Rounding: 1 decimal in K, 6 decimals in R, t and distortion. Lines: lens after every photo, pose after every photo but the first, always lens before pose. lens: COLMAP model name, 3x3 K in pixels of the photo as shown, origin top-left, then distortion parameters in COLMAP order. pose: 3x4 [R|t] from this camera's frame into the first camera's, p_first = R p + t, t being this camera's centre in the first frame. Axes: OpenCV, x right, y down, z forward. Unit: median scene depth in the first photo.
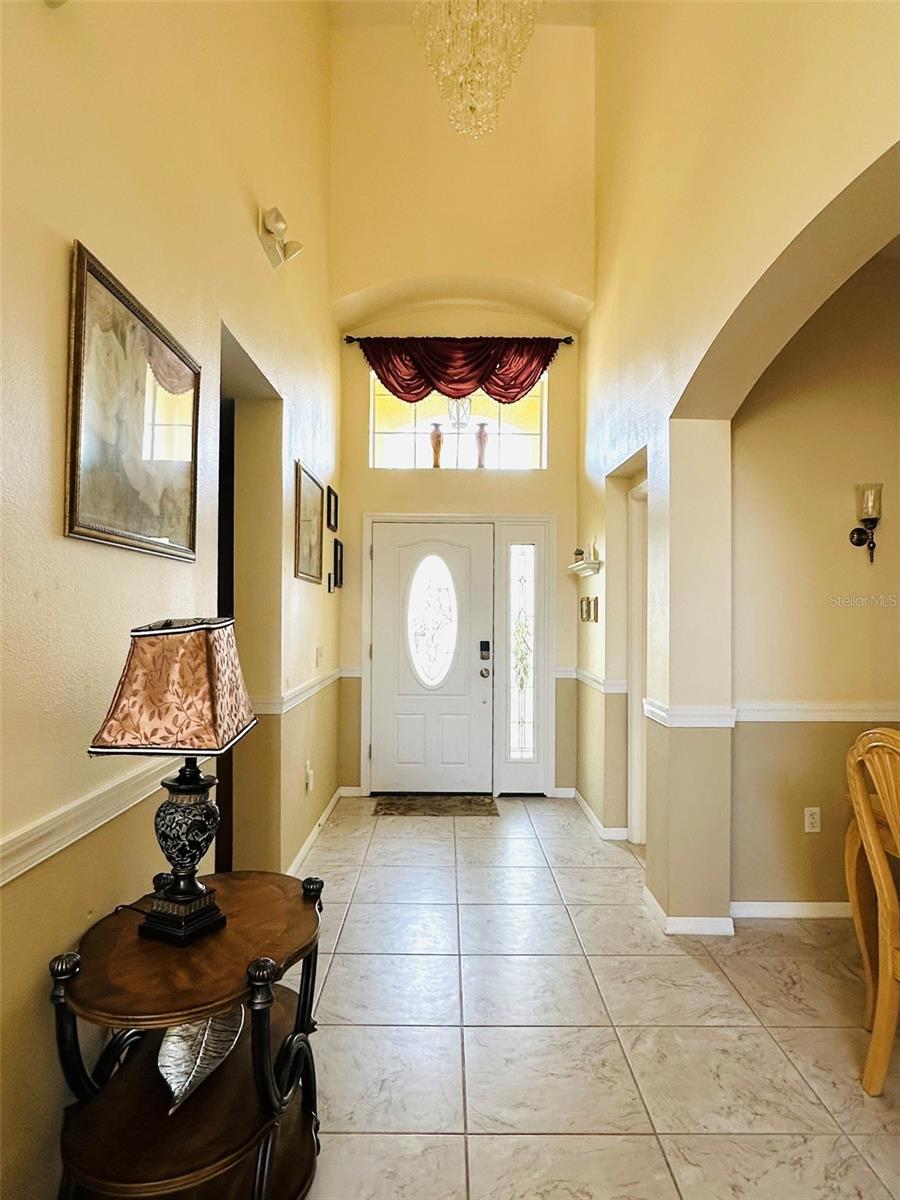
lens RADIAL K [[727.8, 0, 451.2], [0, 727.8, 599.8], [0, 0, 1]] dist [0.005512, 0.001640]
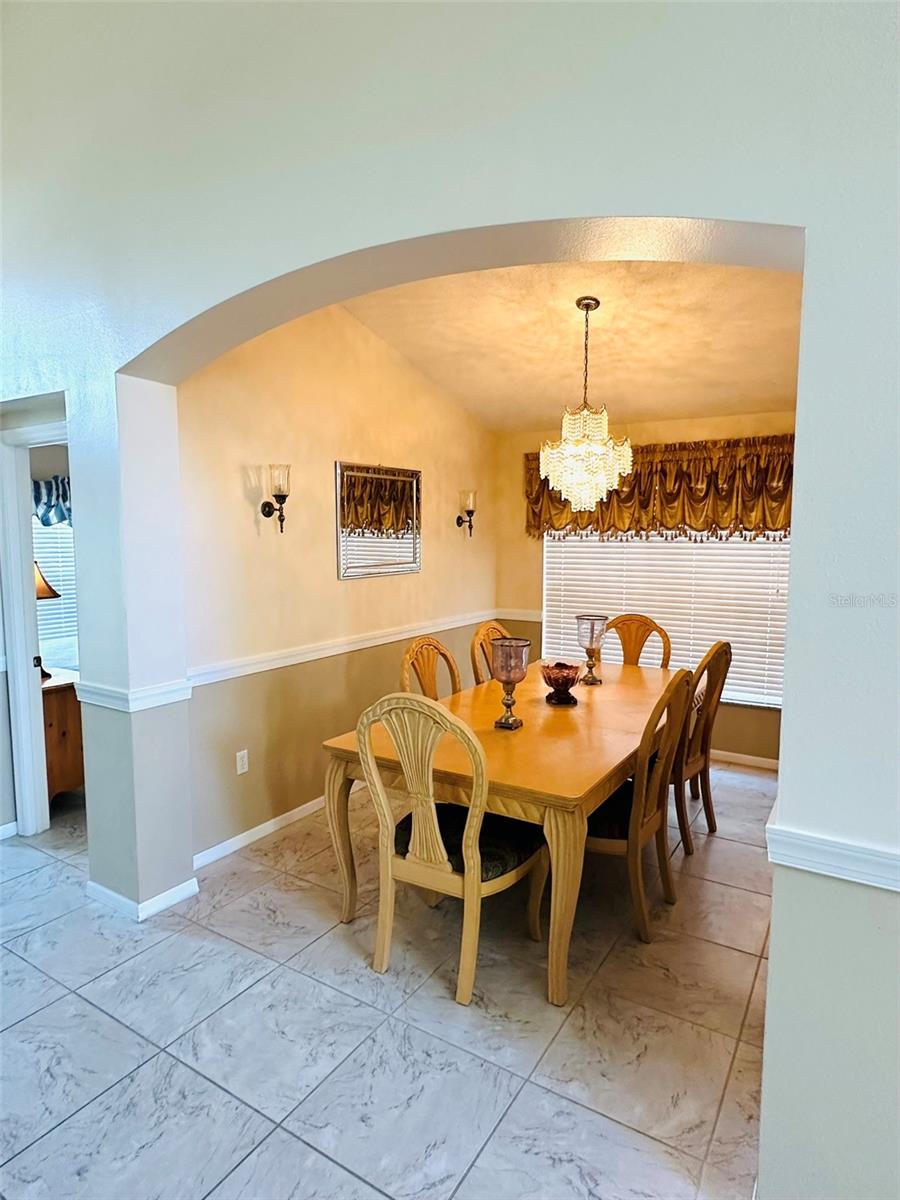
lens RADIAL K [[675.9, 0, 447.8], [0, 675.9, 603.5], [0, 0, 1]] dist [-0.002028, 0.000464]
pose [[0.539466, -0.083714, 0.837836, -0.268002], [-0.015487, 0.993890, 0.109279, -0.086558], [-0.841865, -0.071928, 0.534873, 0.284380]]
